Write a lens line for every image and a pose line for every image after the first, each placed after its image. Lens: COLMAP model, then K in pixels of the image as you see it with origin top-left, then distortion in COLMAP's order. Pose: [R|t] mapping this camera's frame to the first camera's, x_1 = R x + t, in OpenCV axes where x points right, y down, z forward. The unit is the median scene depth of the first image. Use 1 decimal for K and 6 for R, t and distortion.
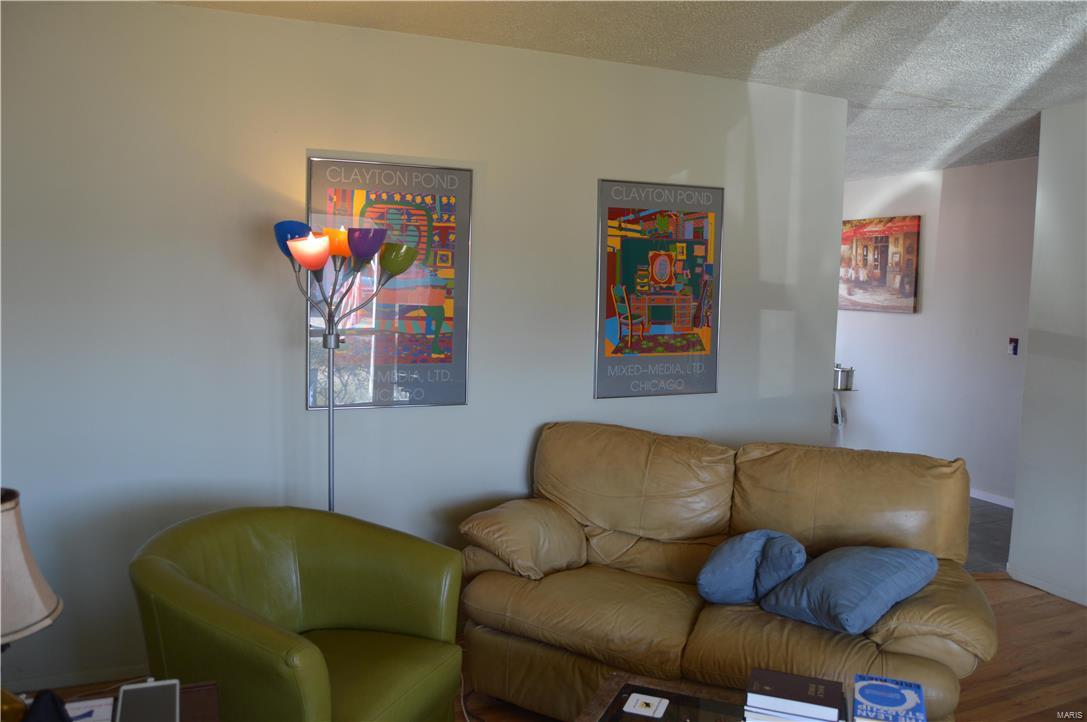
lens RADIAL K [[864.6, 0, 549.1], [0, 864.6, 351.4], [0, 0, 1]] dist [-0.087910, 0.040703]
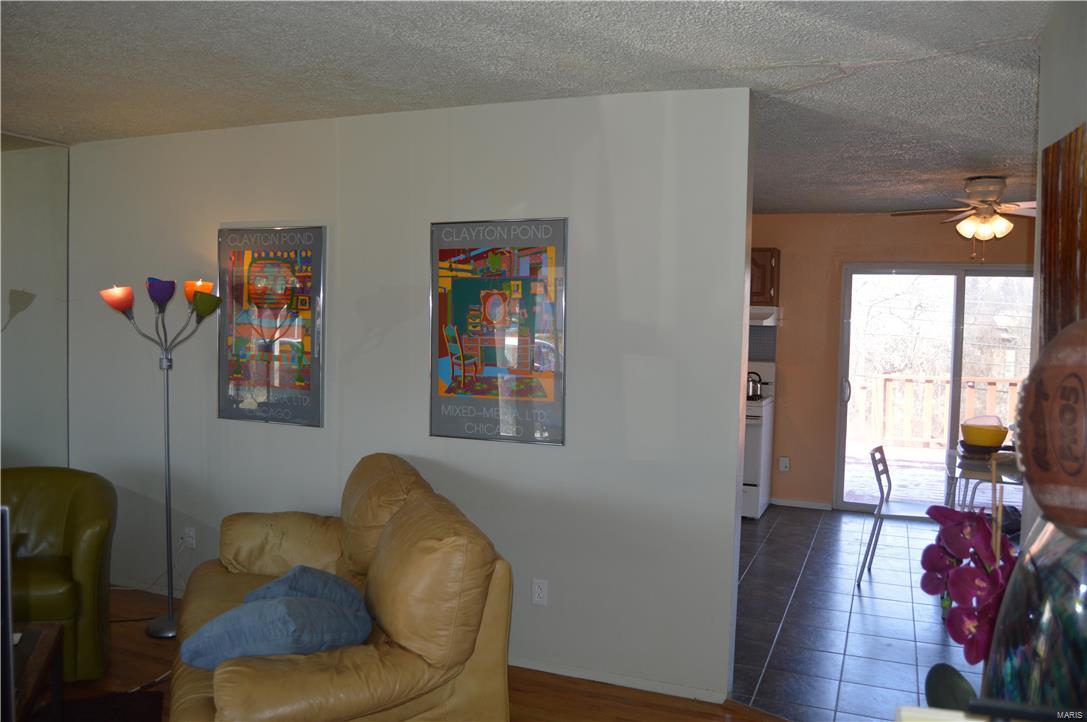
lens RADIAL K [[864.6, 0, 545.6], [0, 864.6, 350.4], [0, 0, 1]] dist [-0.087910, 0.040703]
pose [[0.693559, 0.017211, -0.720195, 0.875470], [-0.065286, 0.997103, -0.039043, -0.015151], [0.717436, 0.074097, 0.692673, 0.380351]]
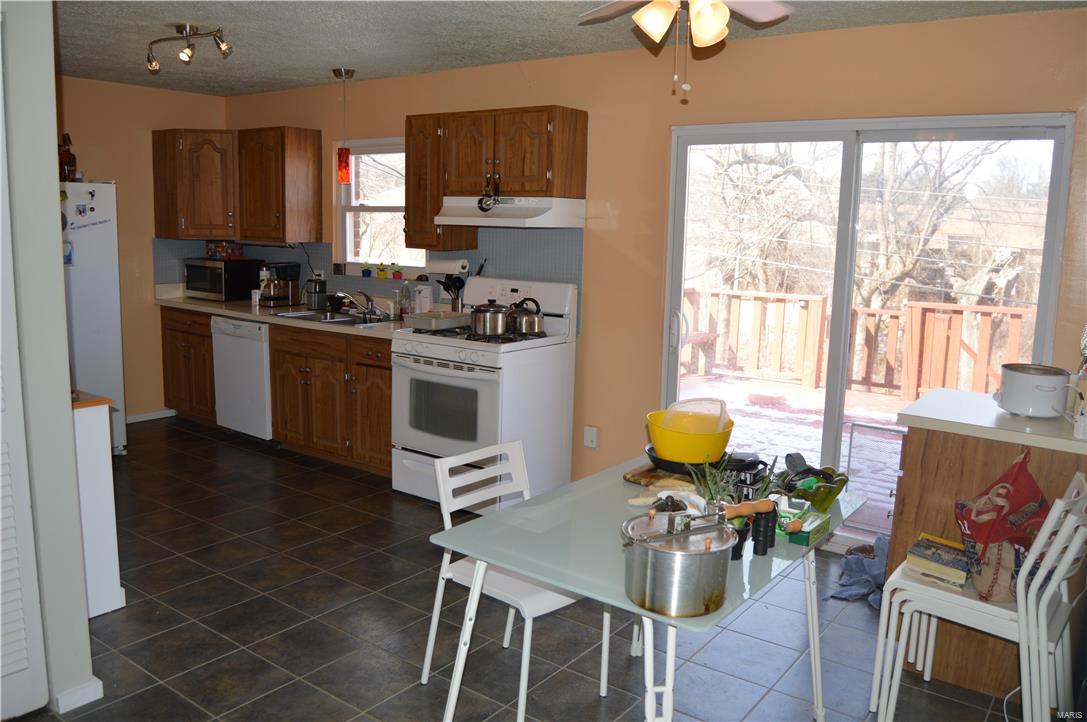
lens RADIAL K [[864.6, 0, 547.0], [0, 864.6, 355.3], [0, 0, 1]] dist [-0.087910, 0.040703]
pose [[0.479618, 0.122334, -0.868908, 0.940480], [-0.085473, 0.992038, 0.092490, -0.103282], [0.873304, 0.029908, 0.486256, 1.389967]]
